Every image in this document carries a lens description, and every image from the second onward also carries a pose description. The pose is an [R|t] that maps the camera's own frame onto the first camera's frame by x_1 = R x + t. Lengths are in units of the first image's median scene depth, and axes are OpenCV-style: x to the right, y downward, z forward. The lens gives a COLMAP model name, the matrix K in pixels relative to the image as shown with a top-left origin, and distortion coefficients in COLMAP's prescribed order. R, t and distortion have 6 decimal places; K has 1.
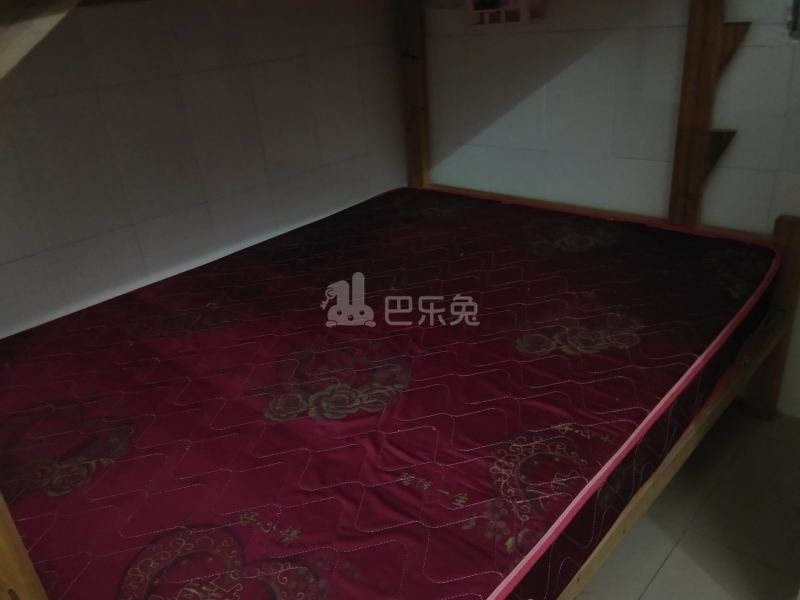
lens RADIAL K [[635.5, 0, 393.3], [0, 635.5, 299.8], [0, 0, 1]] dist [0.097595, -0.134818]
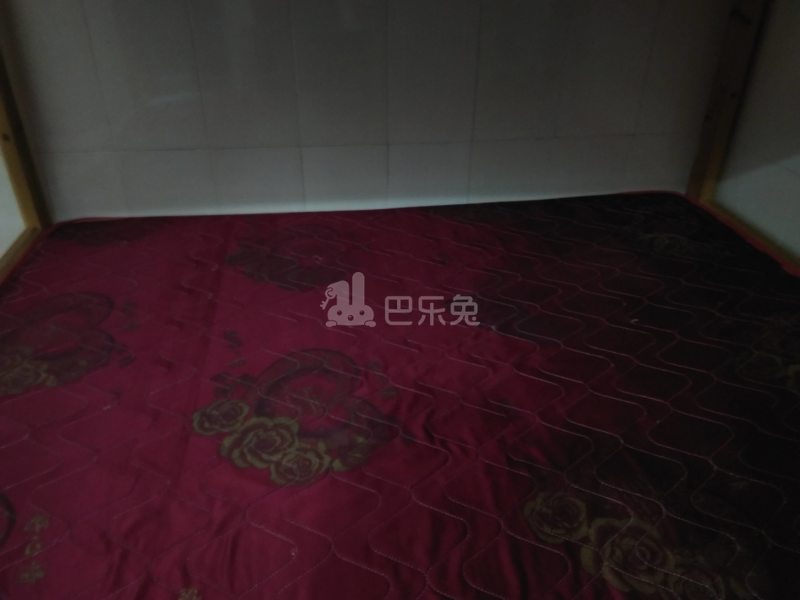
lens RADIAL K [[635.5, 0, 393.3], [0, 635.5, 299.8], [0, 0, 1]] dist [0.097595, -0.134818]
pose [[0.772874, 0.401881, -0.491077, 0.258261], [-0.339158, 0.915692, 0.215593, -0.165928], [0.536318, -0.000074, 0.844016, 0.297526]]
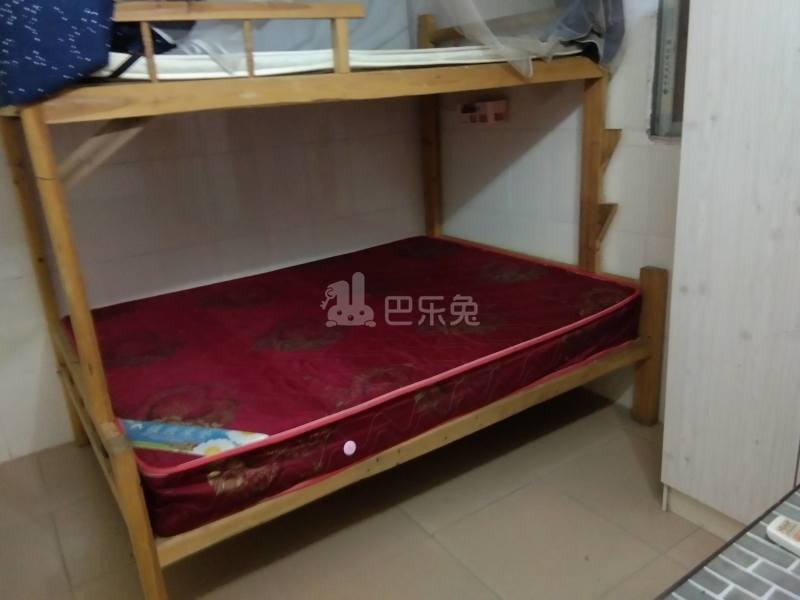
lens RADIAL K [[635.5, 0, 393.3], [0, 635.5, 299.8], [0, 0, 1]] dist [0.097595, -0.134818]
pose [[0.973552, 0.089463, -0.210220, 0.358228], [-0.111256, 0.989315, -0.094219, 0.123175], [0.199545, 0.115115, 0.973103, -0.408708]]
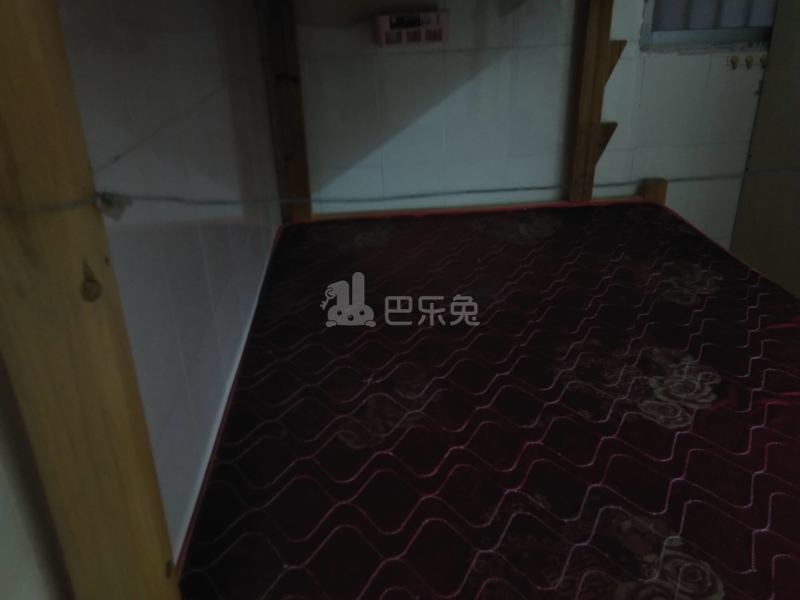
lens RADIAL K [[635.5, 0, 393.3], [0, 635.5, 299.8], [0, 0, 1]] dist [0.097595, -0.134818]
pose [[0.670896, -0.255973, 0.695972, -0.771413], [0.297680, 0.952559, 0.063389, -0.127479], [-0.679180, 0.164650, 0.715266, 0.402994]]
